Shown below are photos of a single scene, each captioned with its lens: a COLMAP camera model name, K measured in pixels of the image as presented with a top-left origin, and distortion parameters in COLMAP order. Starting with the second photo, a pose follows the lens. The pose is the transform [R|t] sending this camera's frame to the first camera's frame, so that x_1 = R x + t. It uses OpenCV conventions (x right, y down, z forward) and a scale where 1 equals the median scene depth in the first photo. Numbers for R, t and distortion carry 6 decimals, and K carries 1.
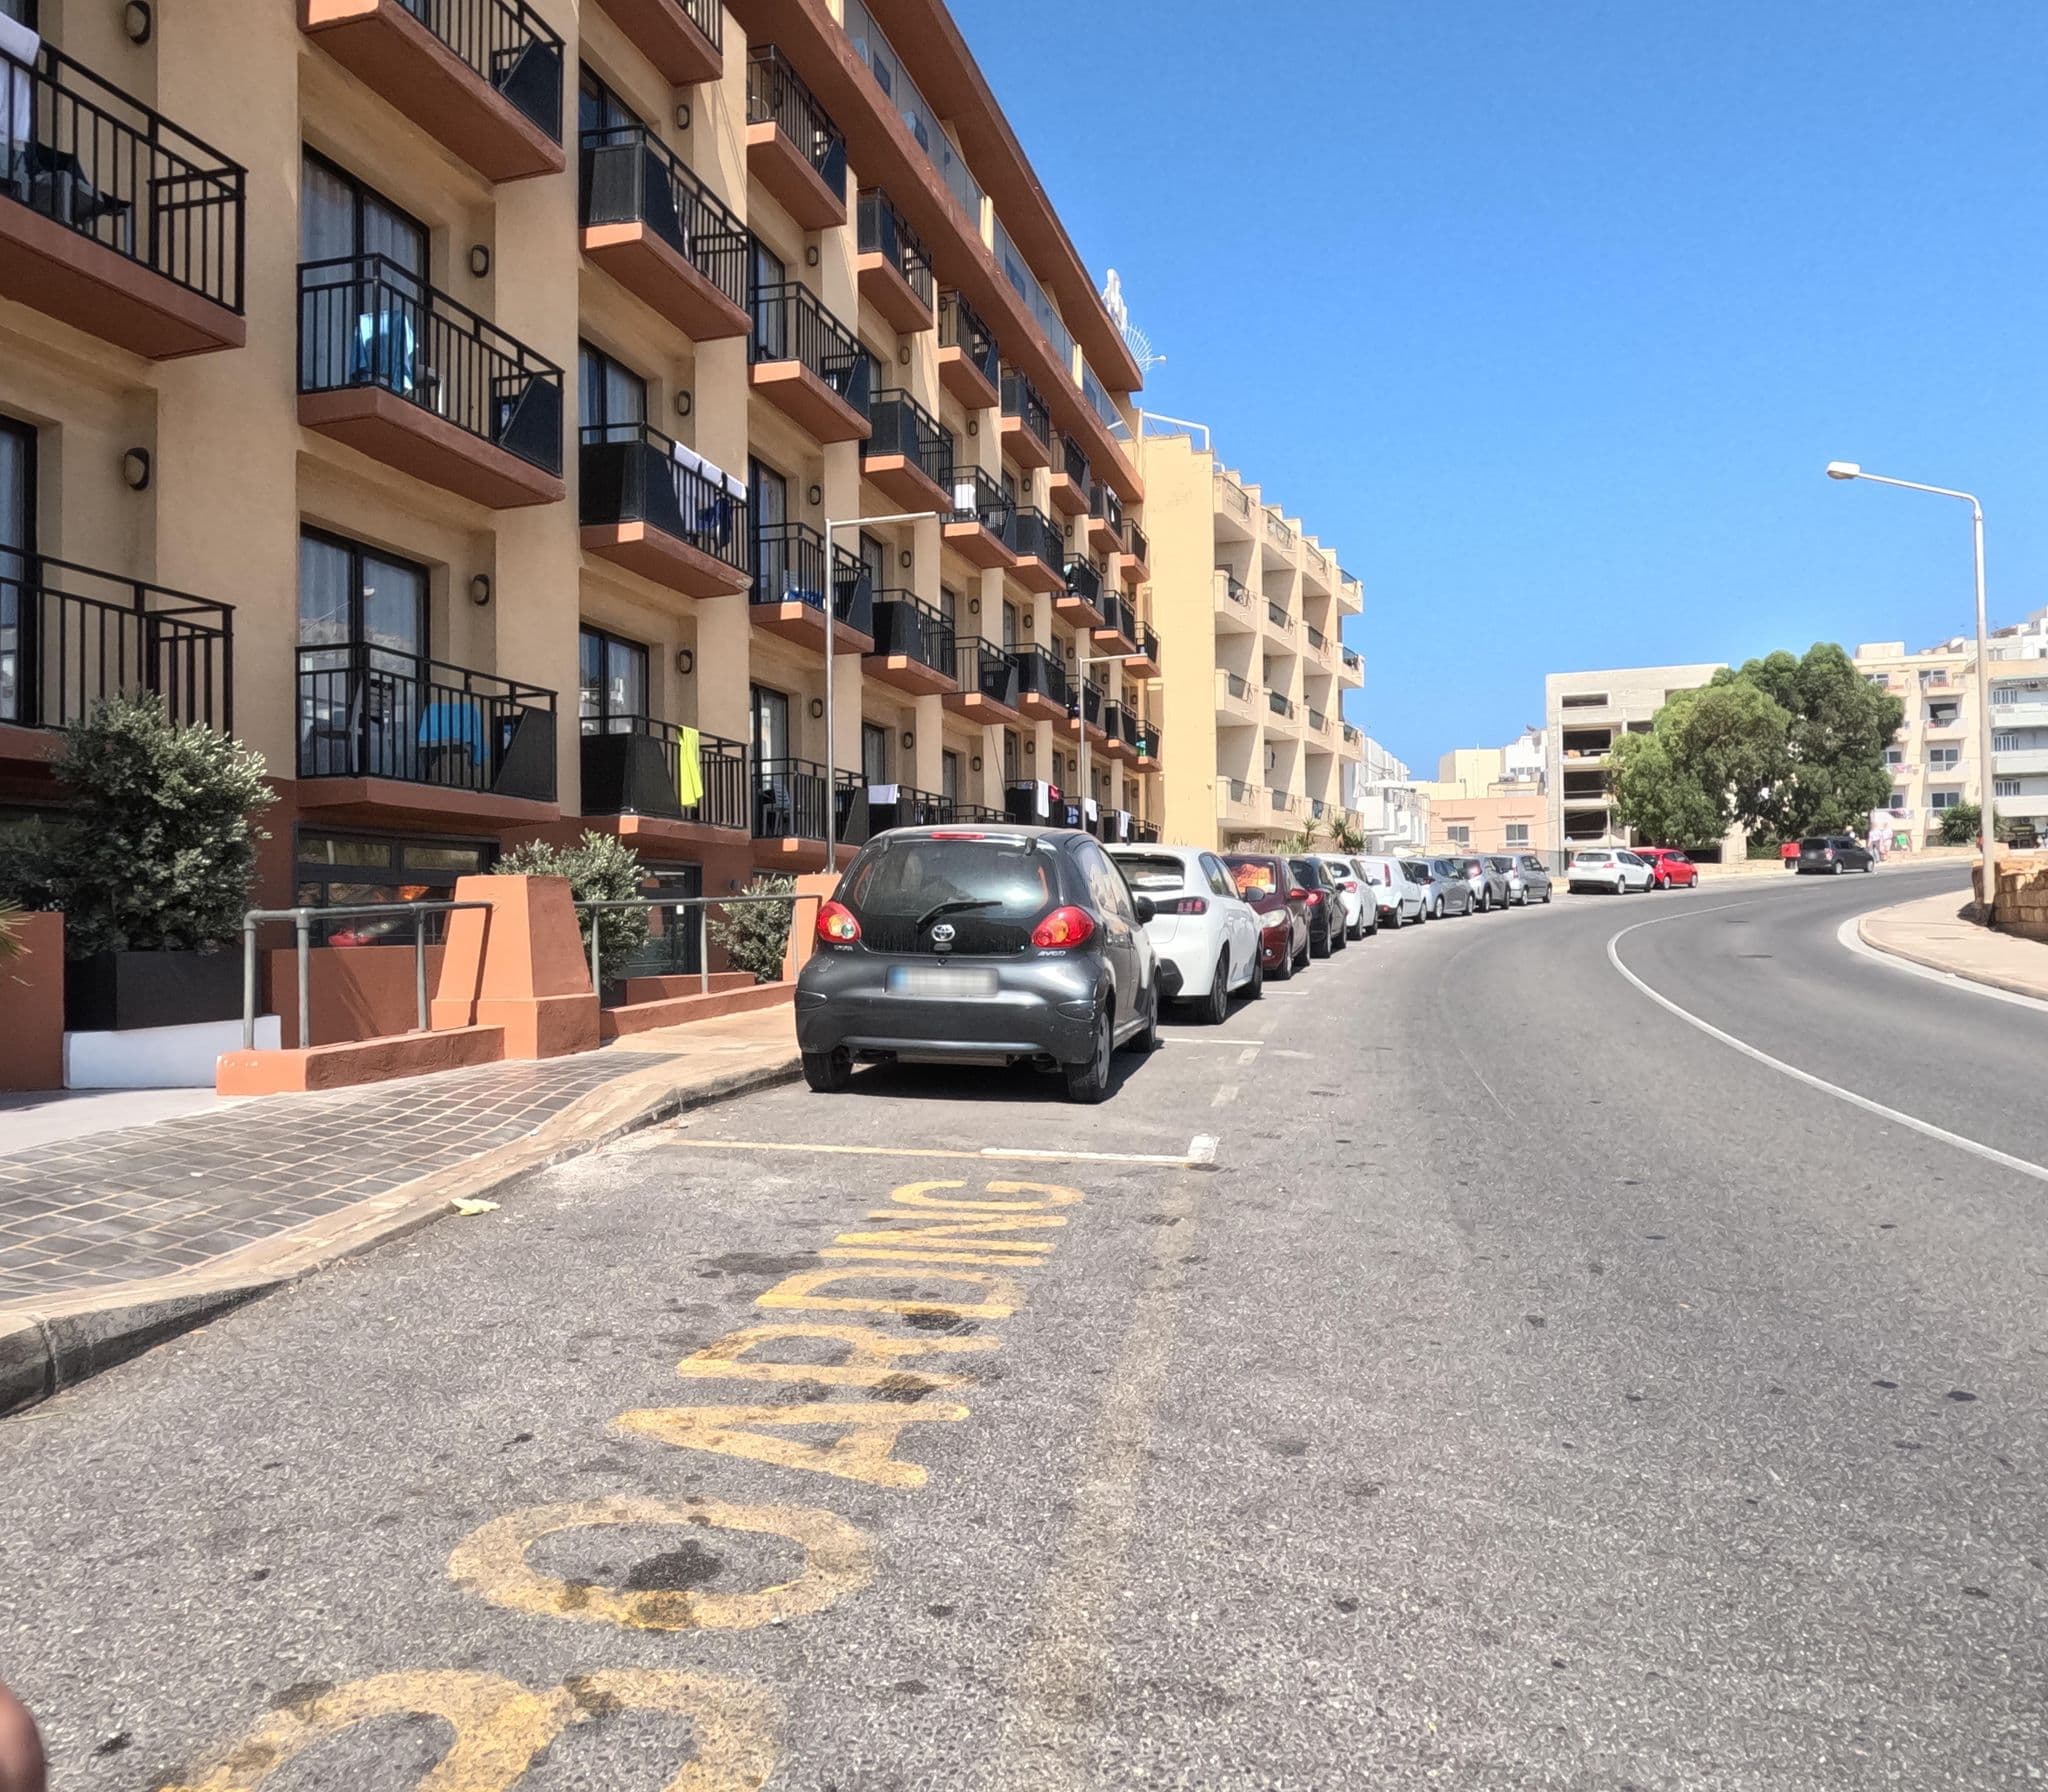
lens RADIAL K [[1379.8, 0, 1024.0], [0, 1379.8, 896.0], [0, 0, 1]] dist [0.049954, -0.000331]
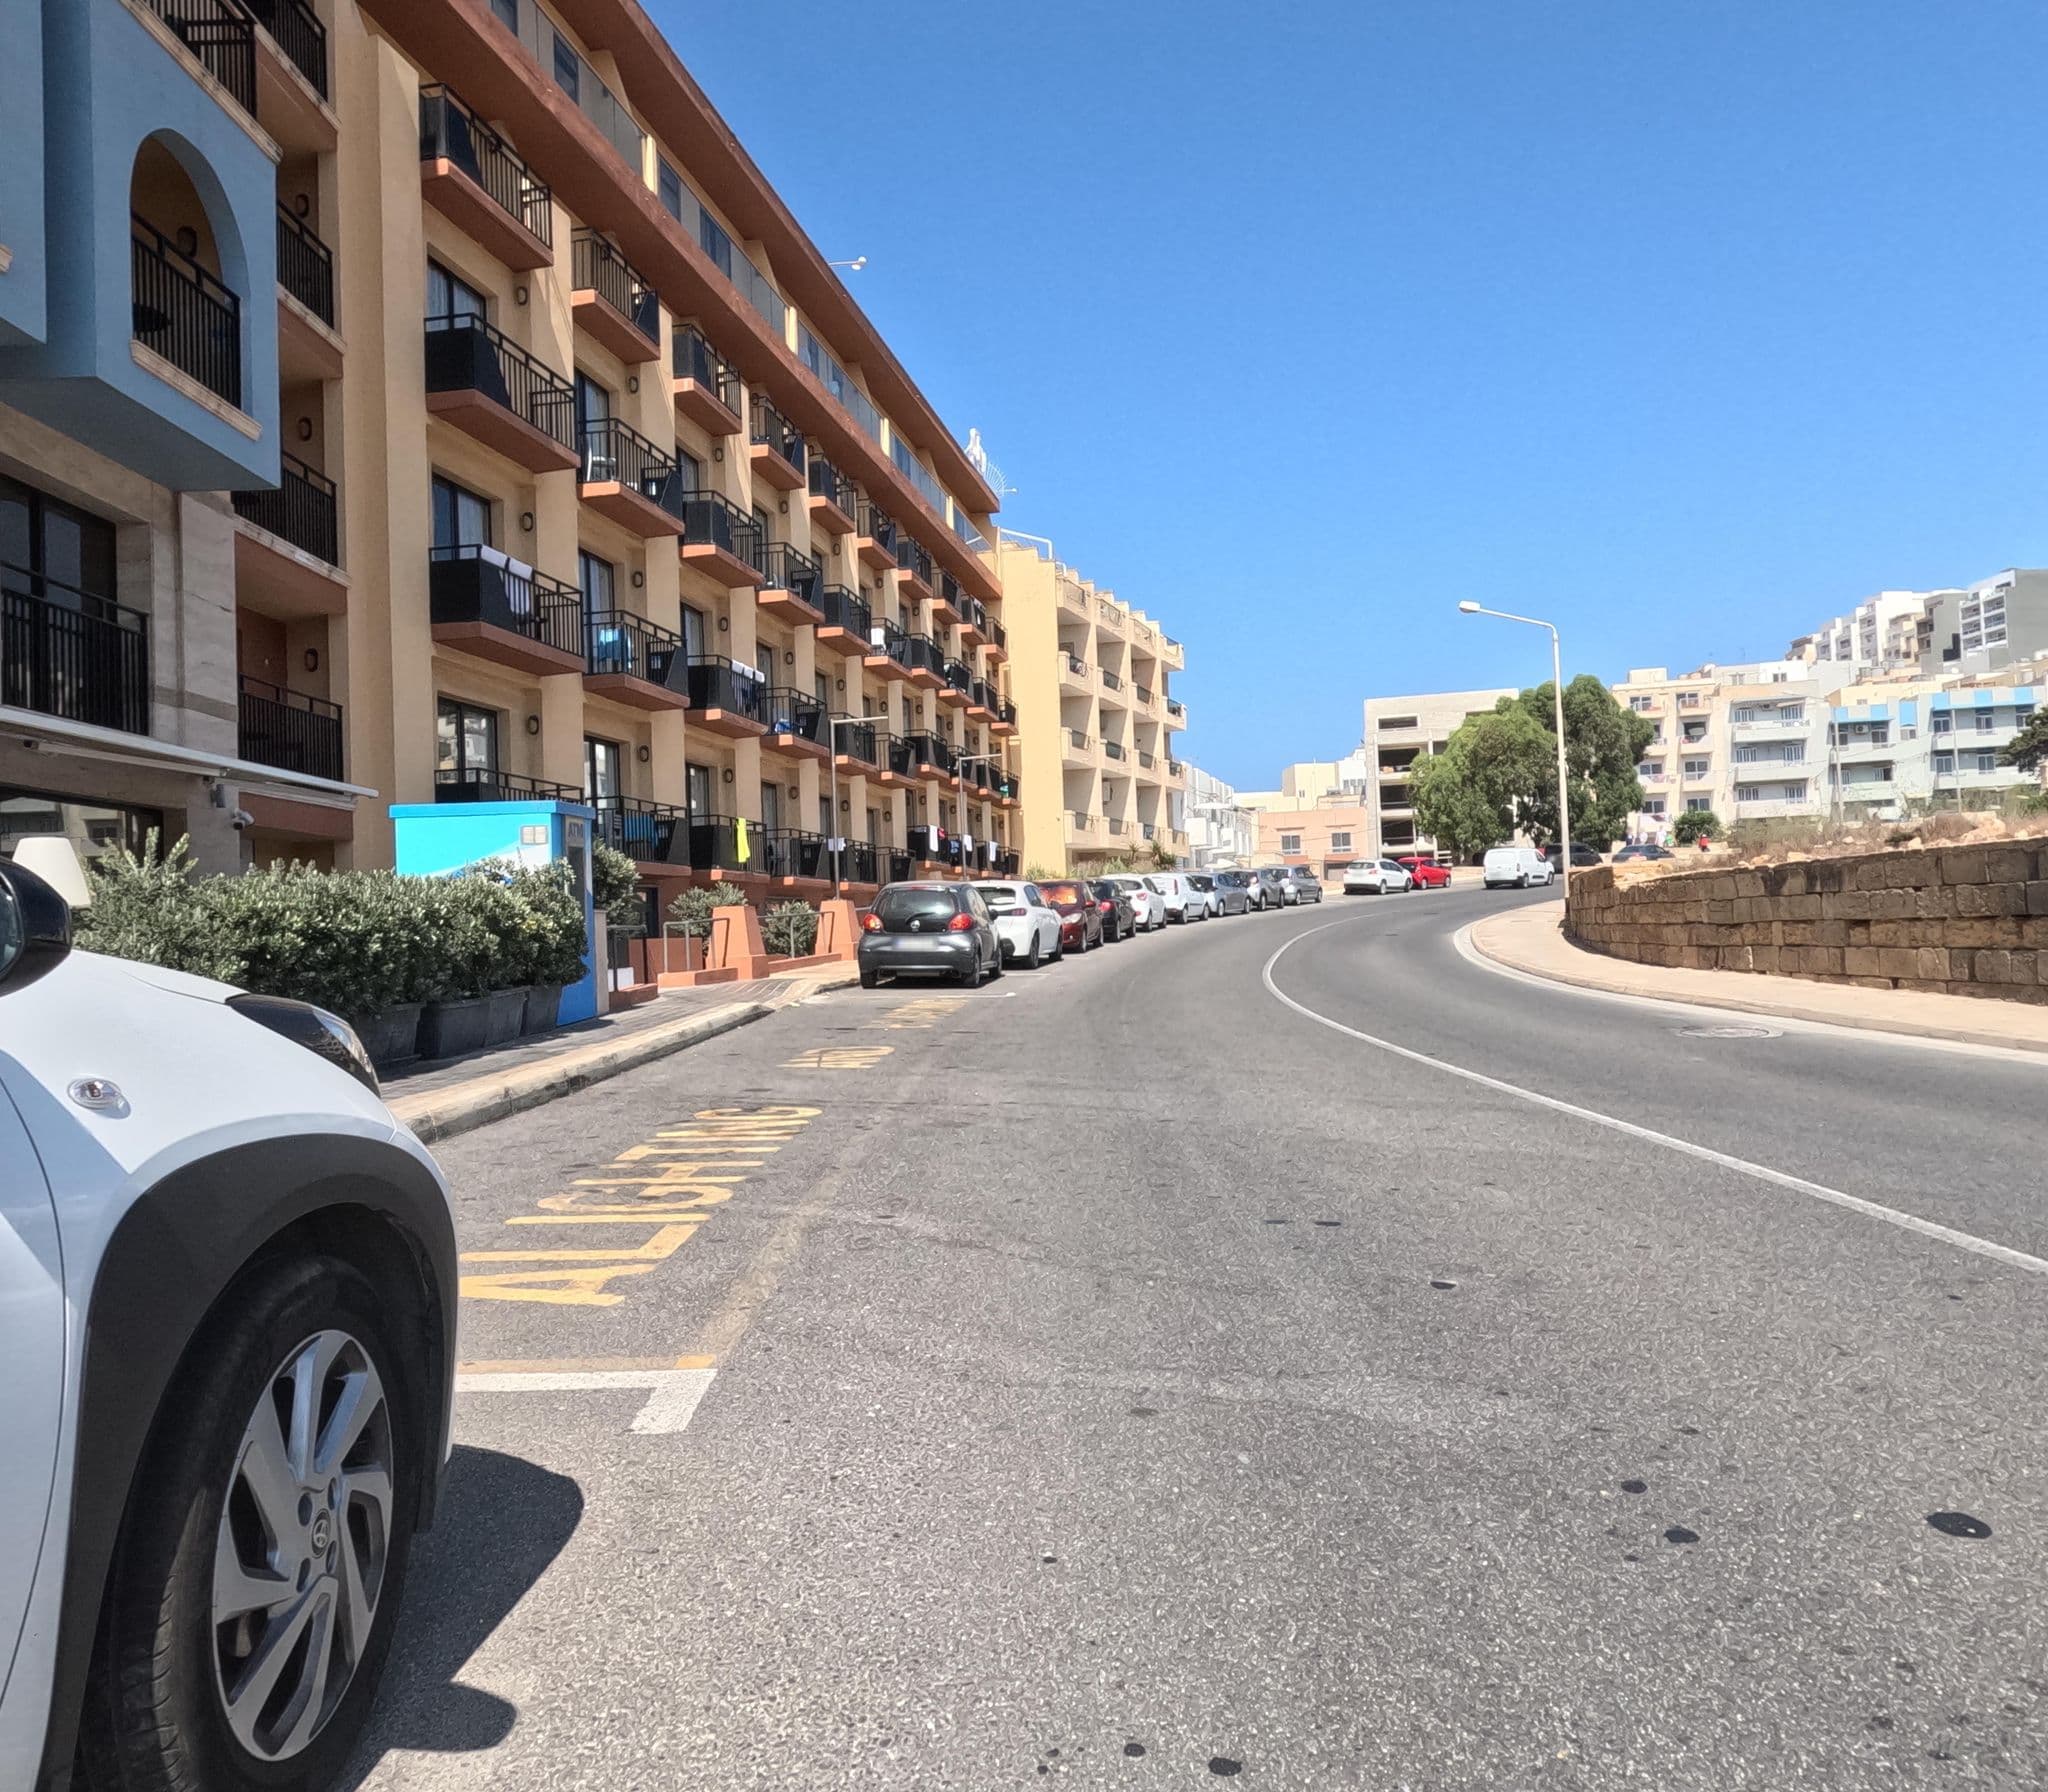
lens RADIAL K [[1379.8, 0, 1024.0], [0, 1379.8, 896.0], [0, 0, 1]] dist [0.049954, -0.000331]
pose [[0.995769, -0.022437, 0.089113, -0.015282], [0.022912, 0.999728, -0.004312, -0.002266], [-0.088992, 0.006335, 0.996012, -0.295045]]
